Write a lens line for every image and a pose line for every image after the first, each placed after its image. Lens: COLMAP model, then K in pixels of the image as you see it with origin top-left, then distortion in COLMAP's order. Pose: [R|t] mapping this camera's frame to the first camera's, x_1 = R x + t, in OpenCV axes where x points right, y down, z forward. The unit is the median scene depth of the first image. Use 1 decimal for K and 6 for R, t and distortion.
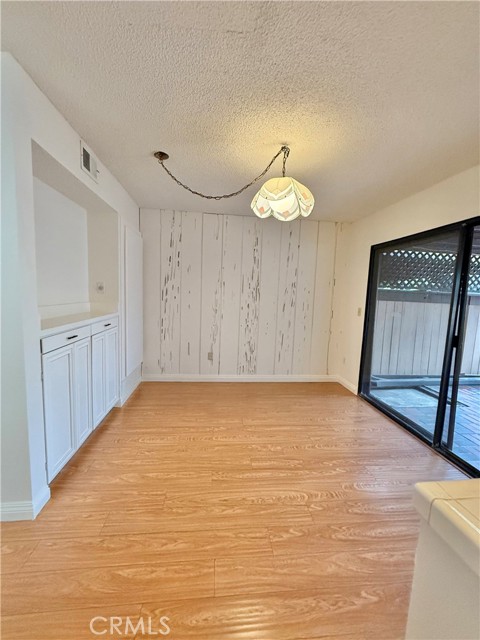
lens RADIAL K [[254.4, 0, 239.6], [0, 254.4, 318.3], [0, 0, 1]] dist [-0.000346, -0.000534]
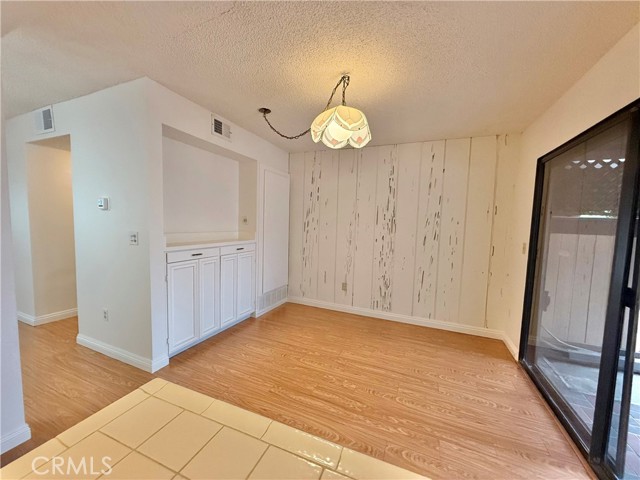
lens RADIAL K [[254.4, 0, 318.0], [0, 254.4, 240.8], [0, 0, 1]] dist [-0.000346, -0.000534]
pose [[0.870433, 0.024775, -0.491663, 0.375651], [-0.049137, 0.998118, -0.036696, 0.011010], [0.489828, 0.056100, 0.870012, 0.068301]]
